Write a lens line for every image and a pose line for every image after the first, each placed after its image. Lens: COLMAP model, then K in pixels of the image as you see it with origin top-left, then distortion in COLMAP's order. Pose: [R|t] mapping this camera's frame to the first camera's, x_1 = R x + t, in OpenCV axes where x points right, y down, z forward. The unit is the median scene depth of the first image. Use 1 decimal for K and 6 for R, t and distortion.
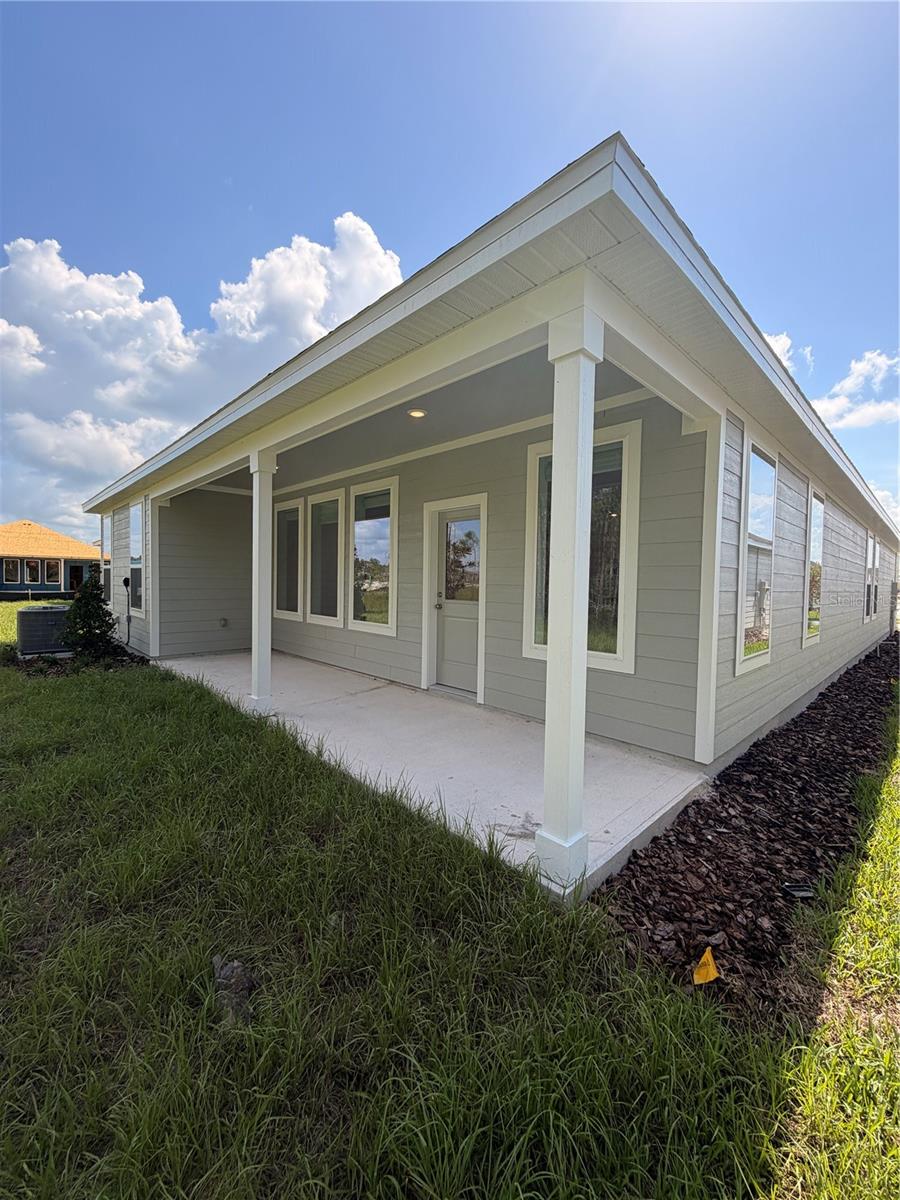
lens RADIAL K [[478.3, 0, 450.2], [0, 478.3, 596.0], [0, 0, 1]] dist [-0.001428, -0.000010]
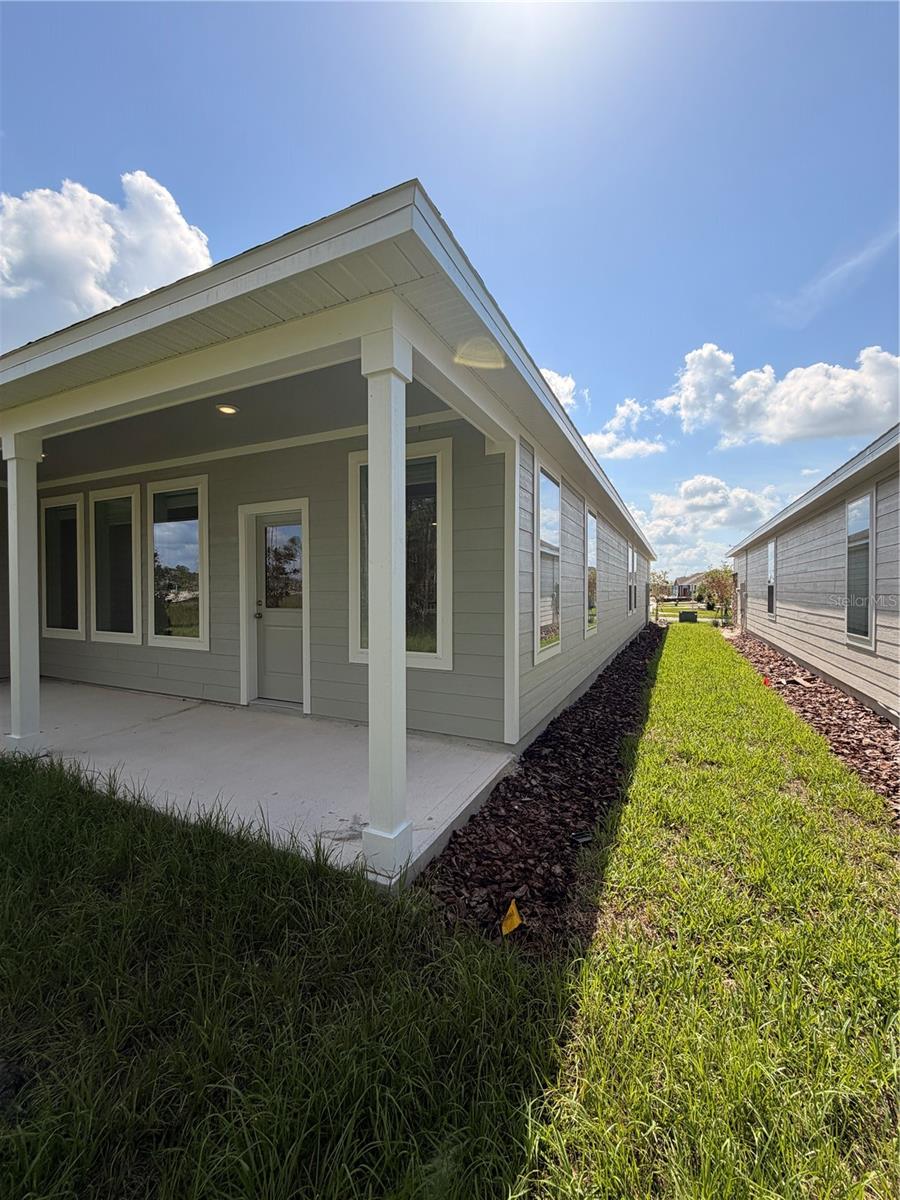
lens RADIAL K [[478.3, 0, 450.2], [0, 478.3, 596.0], [0, 0, 1]] dist [-0.001428, -0.000010]
pose [[0.938034, -0.024118, 0.345704, 0.009085], [0.029047, 0.999537, -0.009081, 0.004299], [-0.345325, 0.018560, 0.938300, -0.023923]]
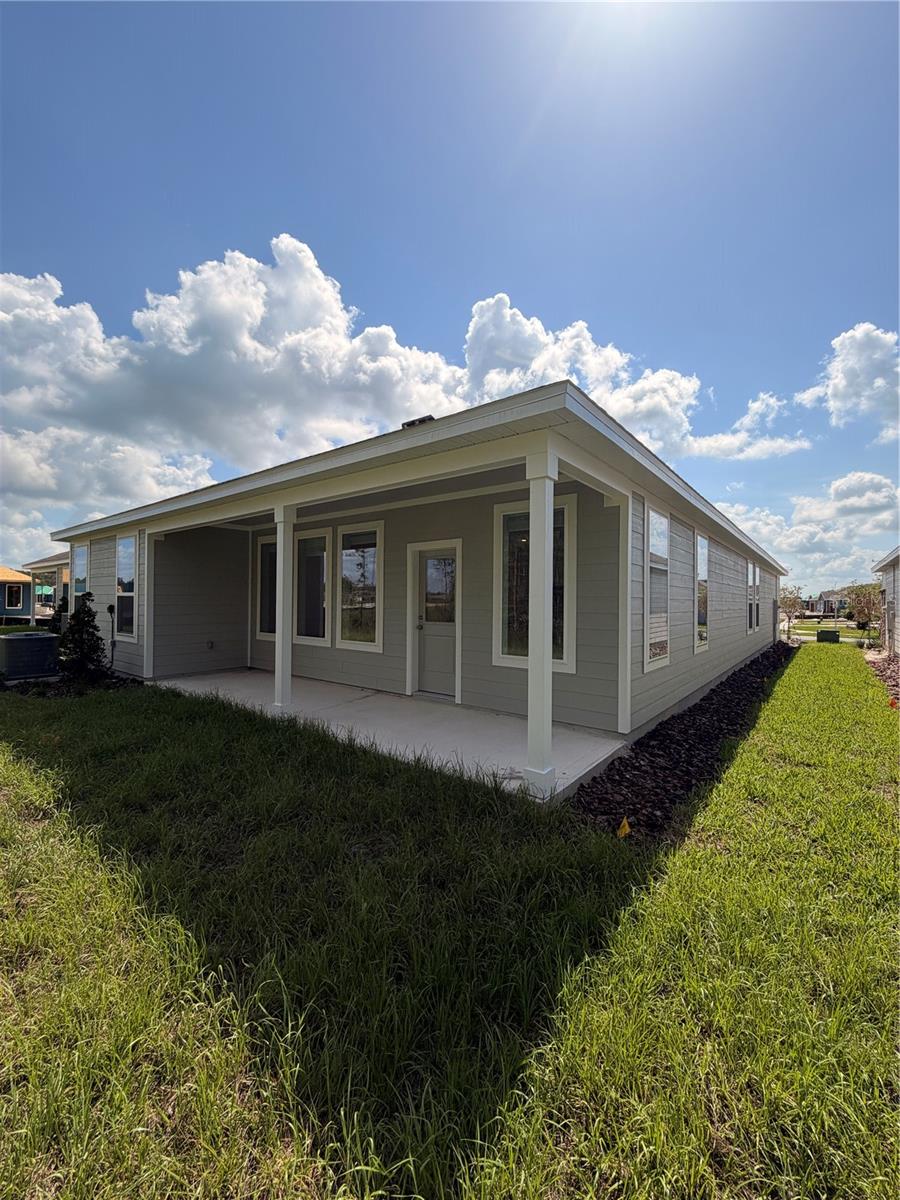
lens RADIAL K [[475.7, 0, 452.6], [0, 475.7, 599.9], [0, 0, 1]] dist [0.008008, -0.000155]
pose [[0.990994, -0.009518, 0.133564, -0.175194], [0.013650, 0.999455, -0.030055, -0.018074], [-0.133206, 0.031608, 0.990584, -0.376925]]
